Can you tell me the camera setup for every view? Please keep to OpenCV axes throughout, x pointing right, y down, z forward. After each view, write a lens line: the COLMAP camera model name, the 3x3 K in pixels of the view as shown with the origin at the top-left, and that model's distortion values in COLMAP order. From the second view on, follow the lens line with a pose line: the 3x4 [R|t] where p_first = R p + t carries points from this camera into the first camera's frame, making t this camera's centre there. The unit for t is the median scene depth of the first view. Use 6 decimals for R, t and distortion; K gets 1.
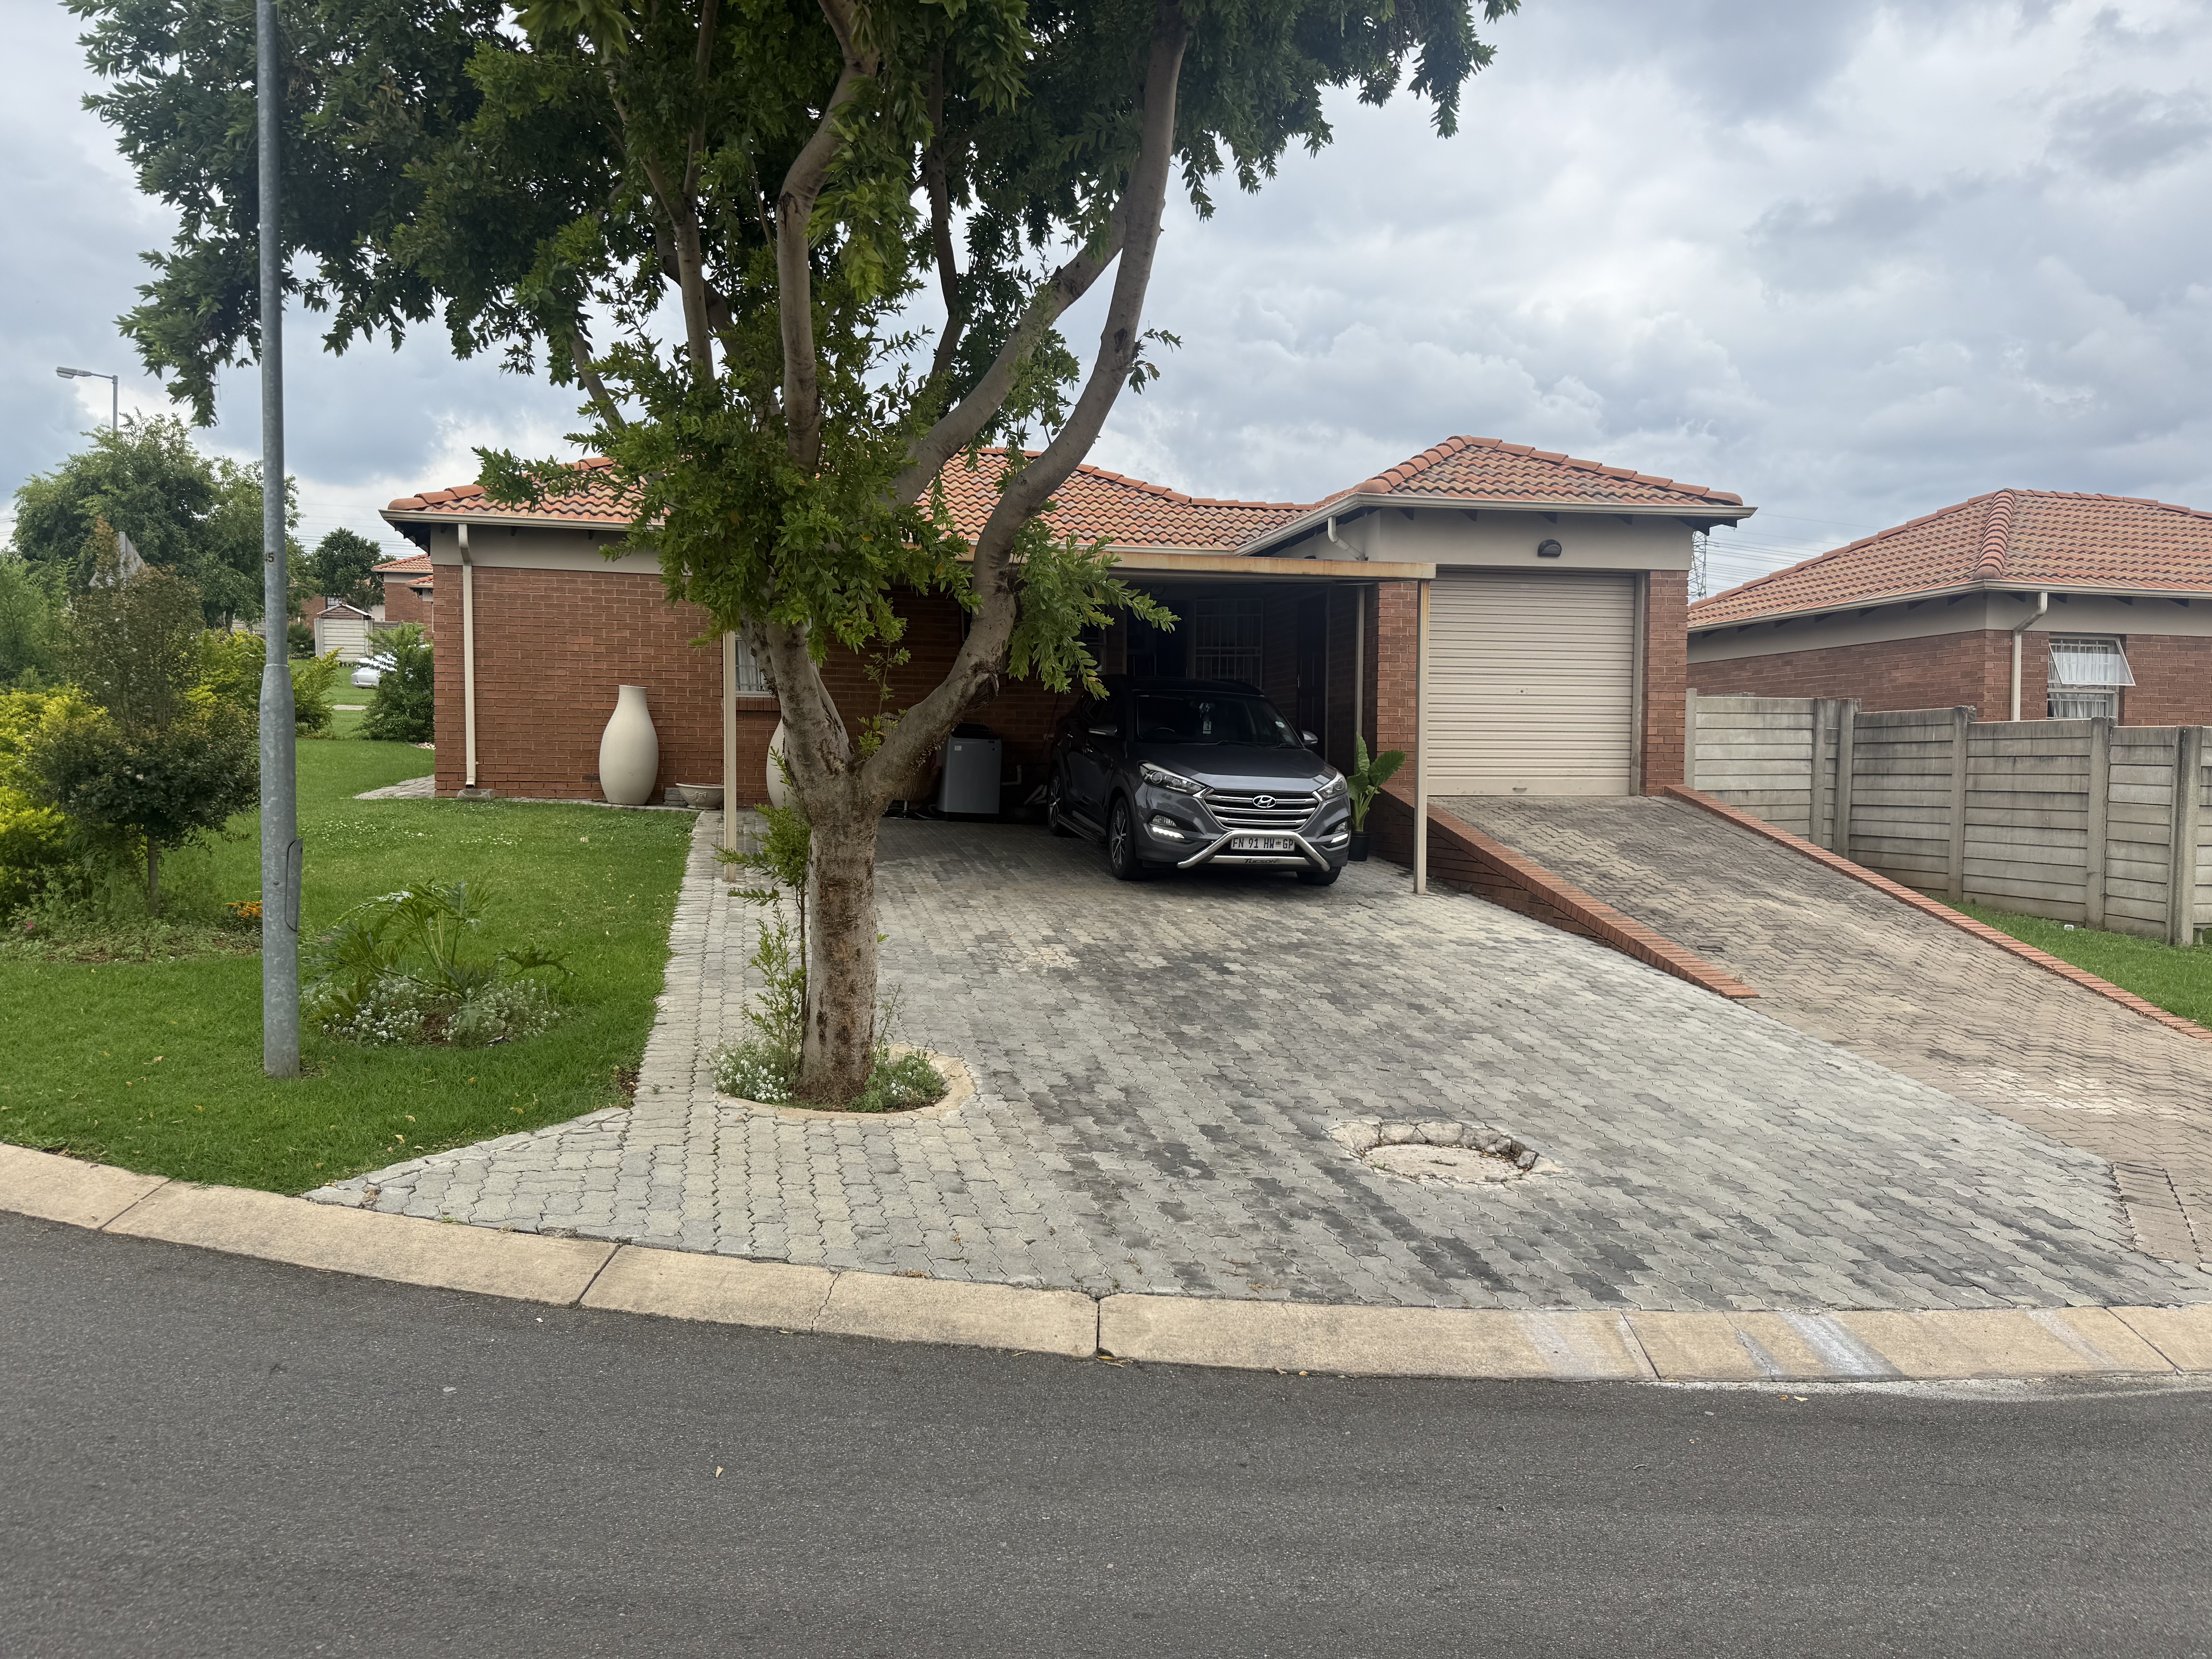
lens RADIAL K [[1521.4, 0, 1105.0], [0, 1521.4, 824.1], [0, 0, 1]] dist [0.050867, -0.058363]
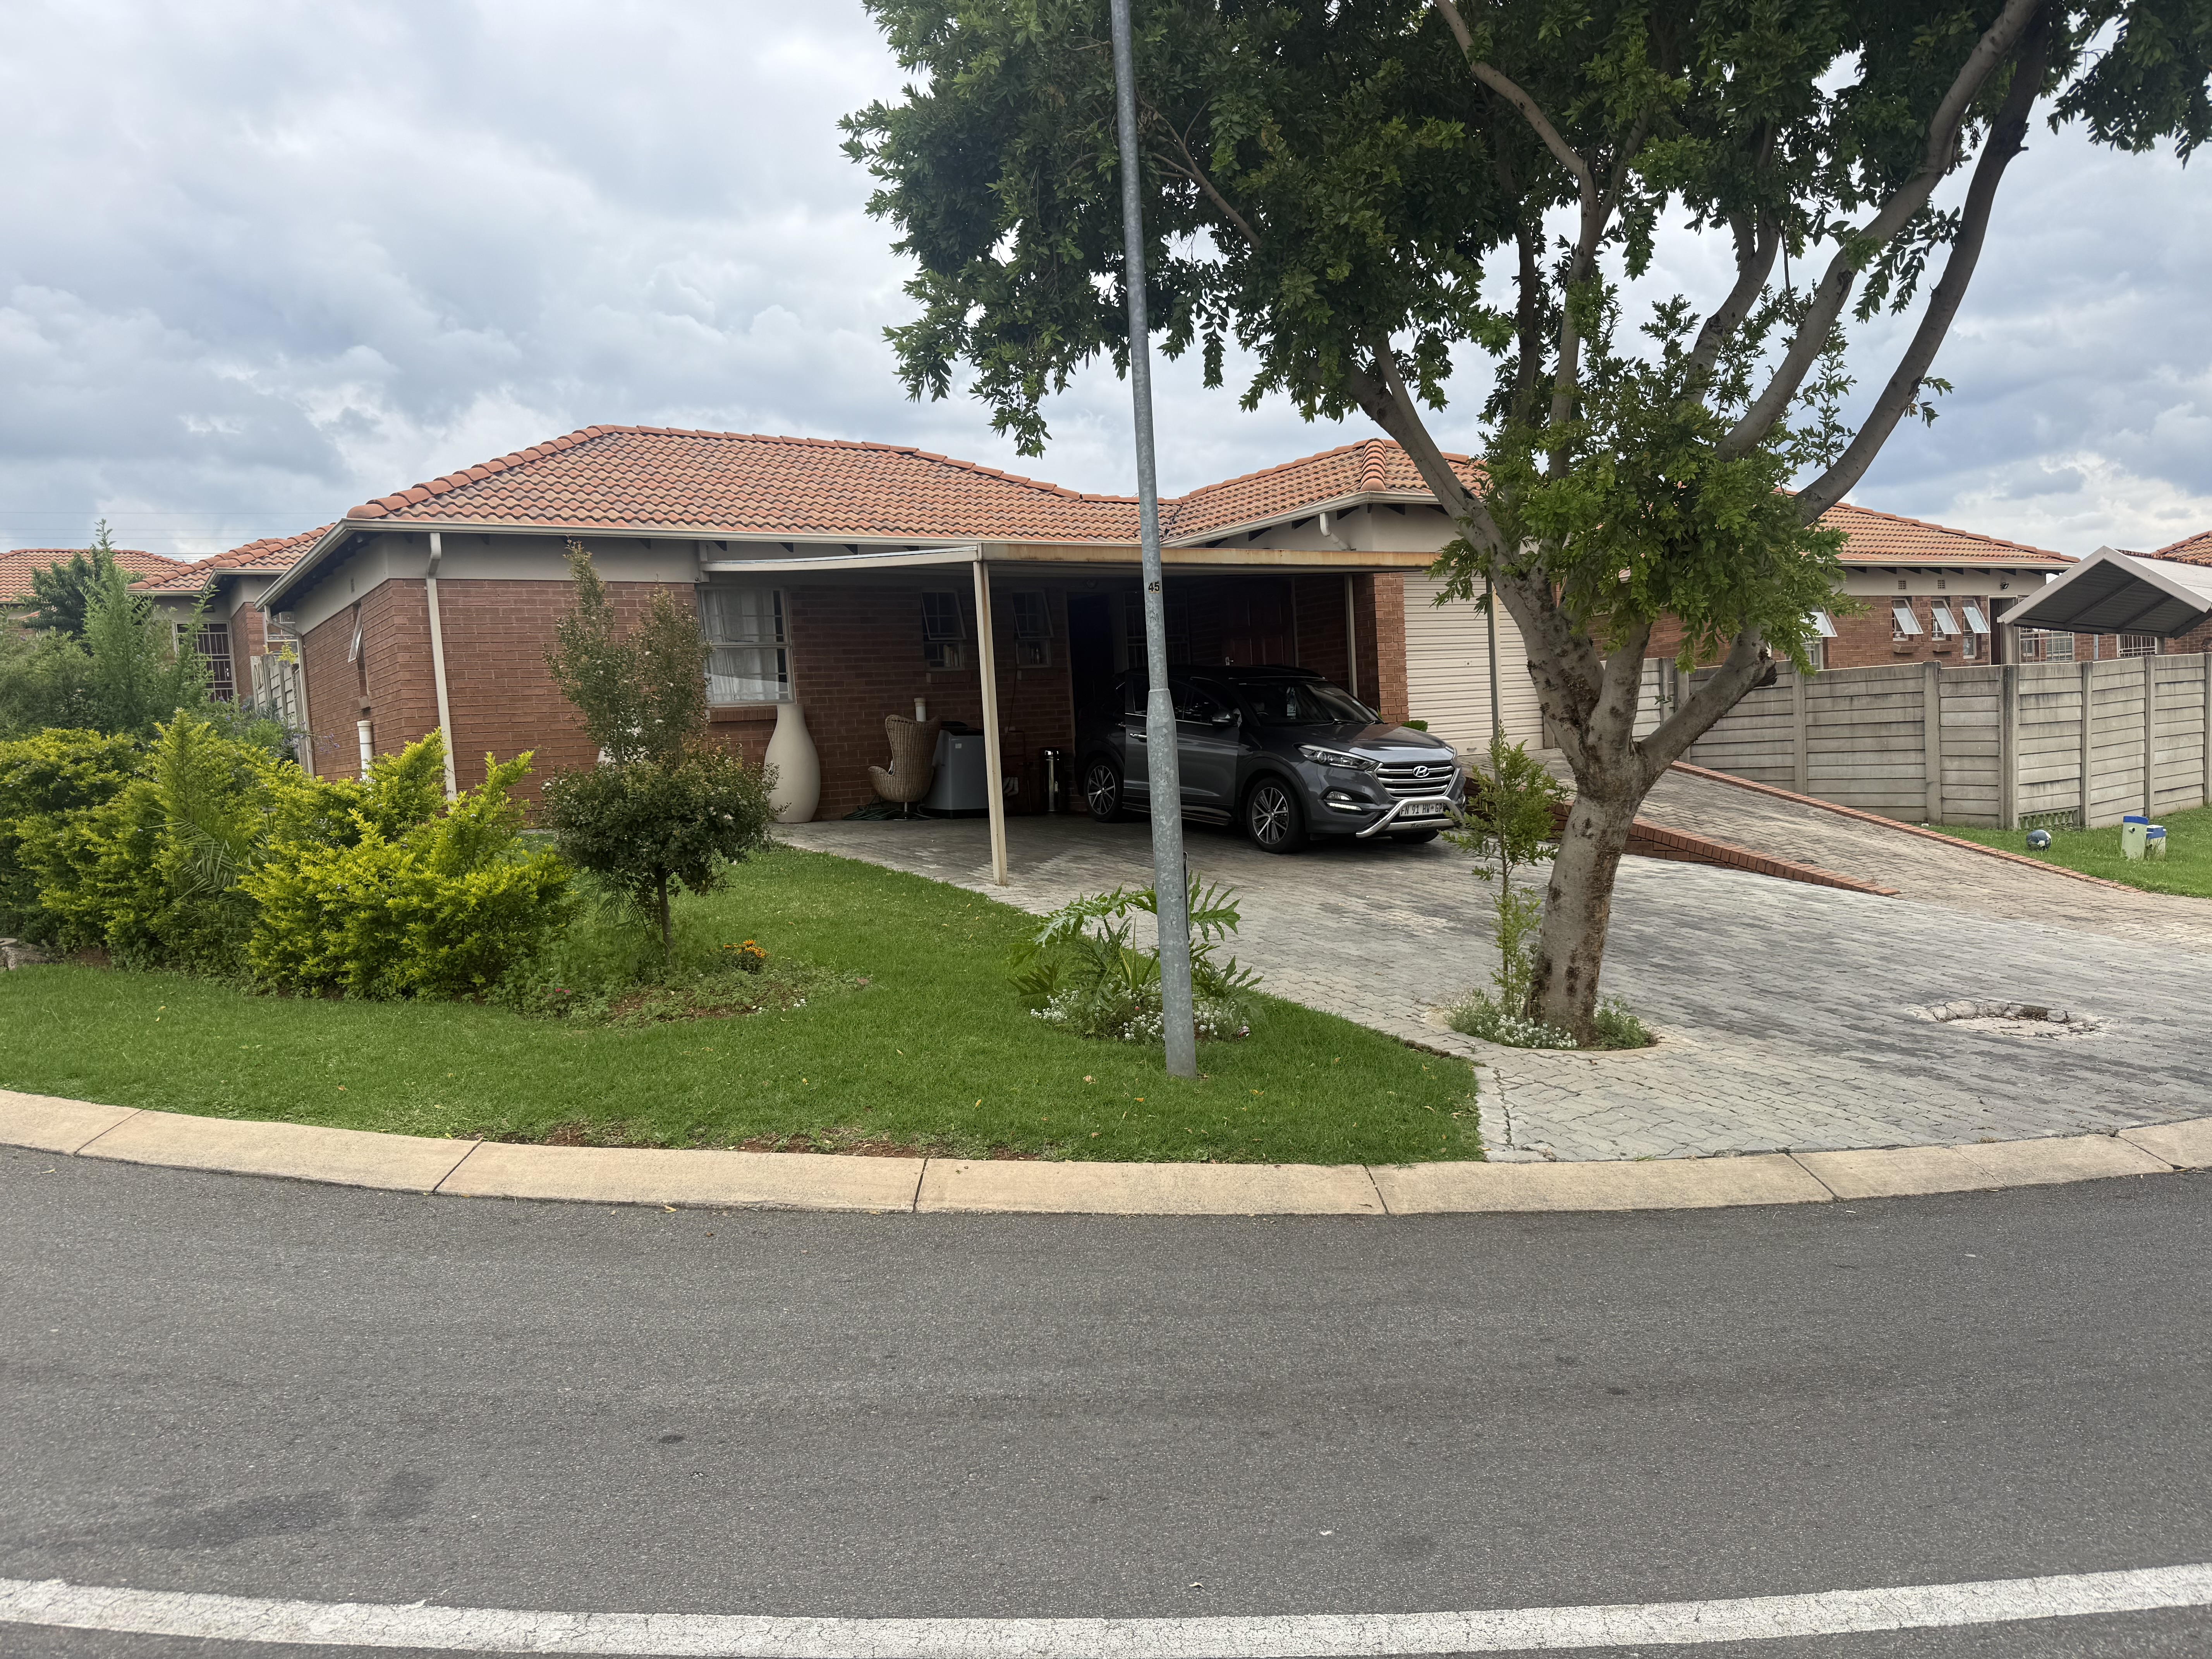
lens RADIAL K [[1521.4, 0, 1112.8], [0, 1521.4, 831.8], [0, 0, 1]] dist [0.050867, -0.058363]
pose [[0.937335, -0.084255, 0.338090, -0.453671], [0.078891, 0.996444, 0.029601, -0.019768], [-0.339382, -0.001074, 0.940648, 0.021176]]
